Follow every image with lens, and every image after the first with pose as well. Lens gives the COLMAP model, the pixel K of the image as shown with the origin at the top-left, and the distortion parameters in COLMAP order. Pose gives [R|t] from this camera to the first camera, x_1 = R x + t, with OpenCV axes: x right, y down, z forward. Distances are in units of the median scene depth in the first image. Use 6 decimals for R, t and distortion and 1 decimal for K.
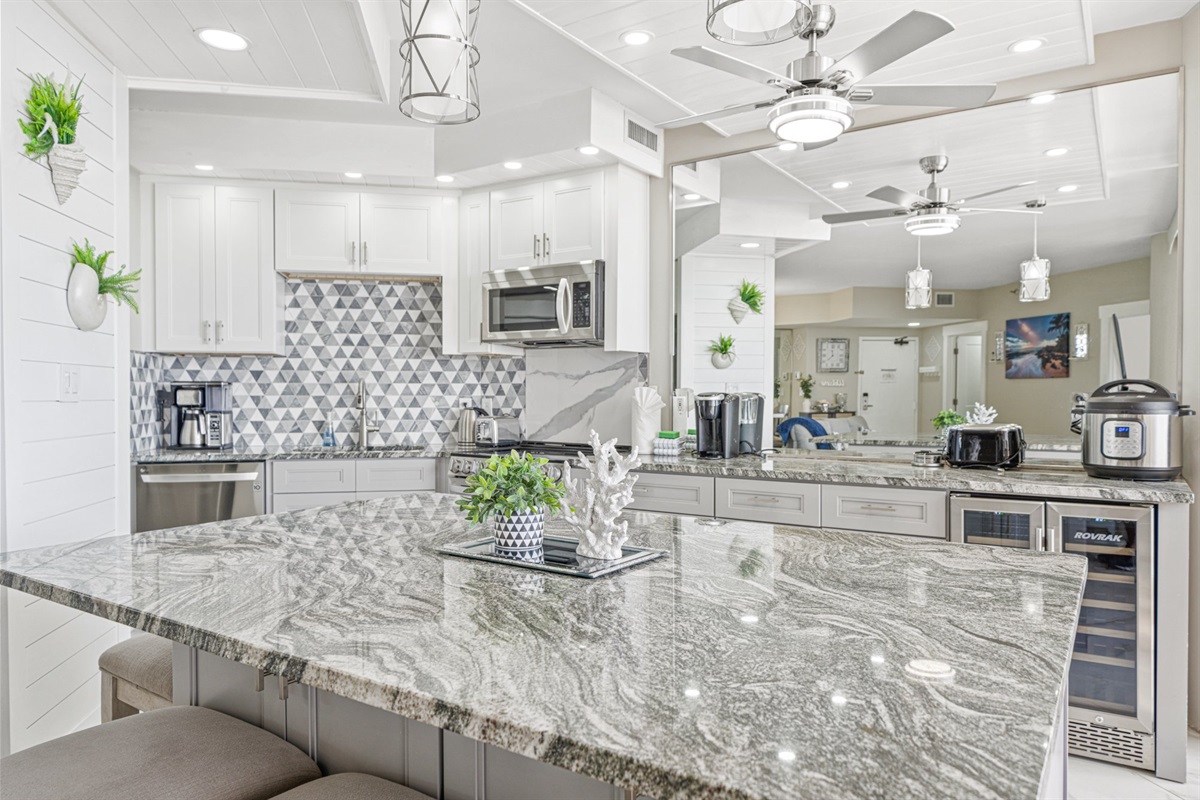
lens RADIAL K [[781.1, 0, 605.7], [0, 781.1, 403.2], [0, 0, 1]] dist [-0.020627, 0.000795]
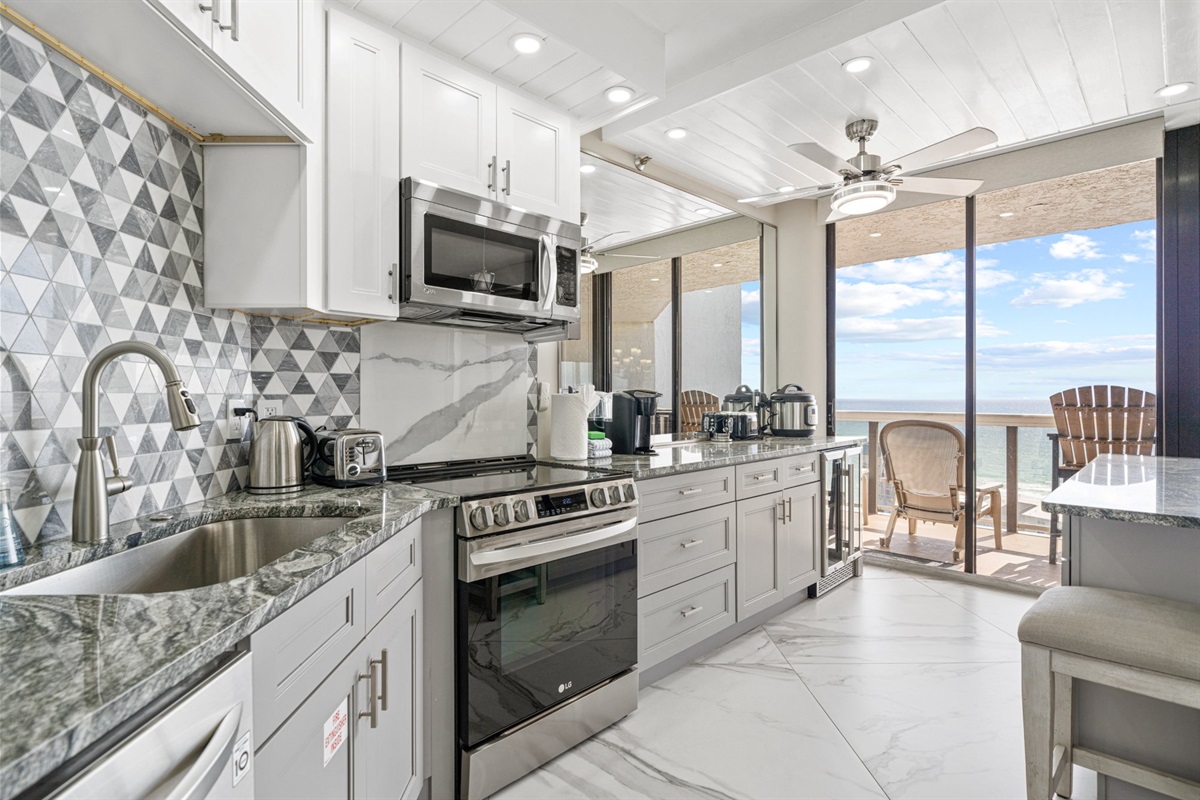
lens RADIAL K [[583.8, 0, 606.9], [0, 583.8, 401.6], [0, 0, 1]] dist [-0.009997, -0.000442]
pose [[0.197663, -0.008116, 0.980236, -0.502020], [0.019174, 0.999806, 0.004411, -0.002192], [-0.980082, 0.017923, 0.197781, 0.711557]]
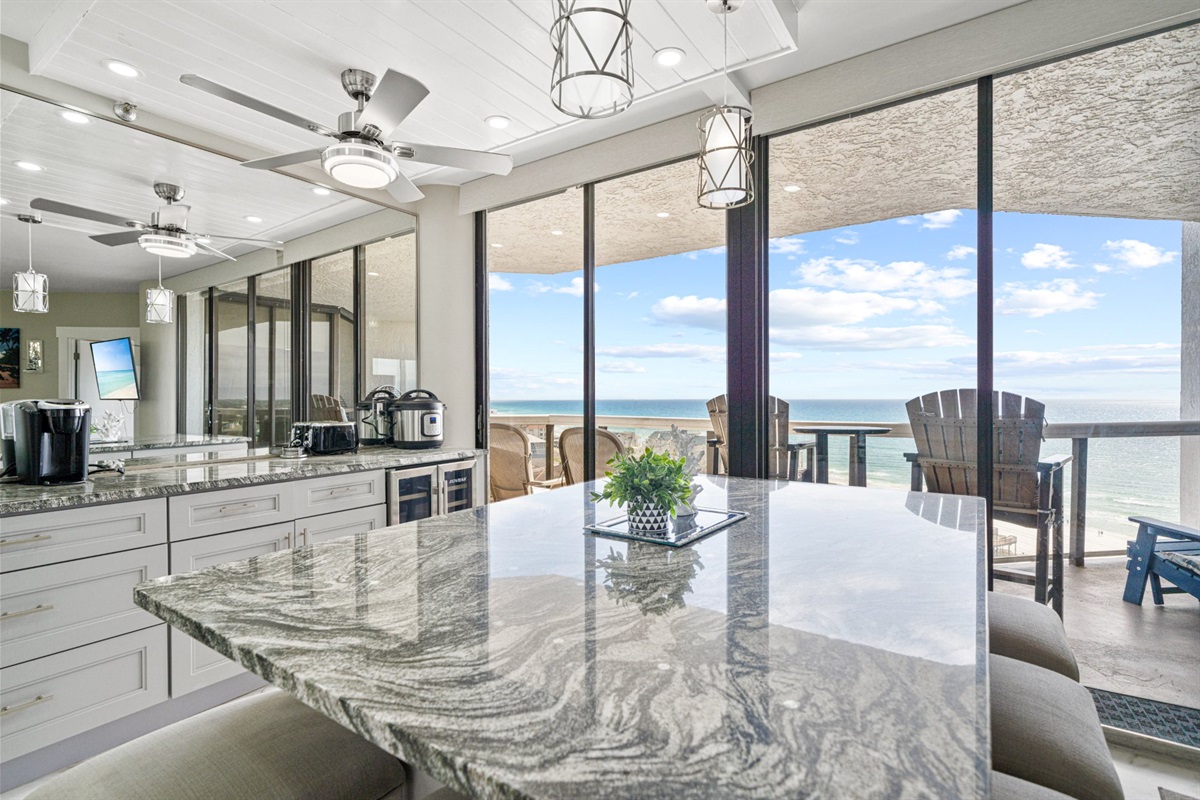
lens RADIAL K [[551.3, 0, 610.6], [0, 551.3, 405.2], [0, 0, 1]] dist [-0.021753, -0.000584]
pose [[-0.006625, -0.012594, 0.999899, -0.326082], [0.020578, 0.999707, 0.012728, -0.002828], [-0.999766, 0.020660, -0.006364, 0.358232]]
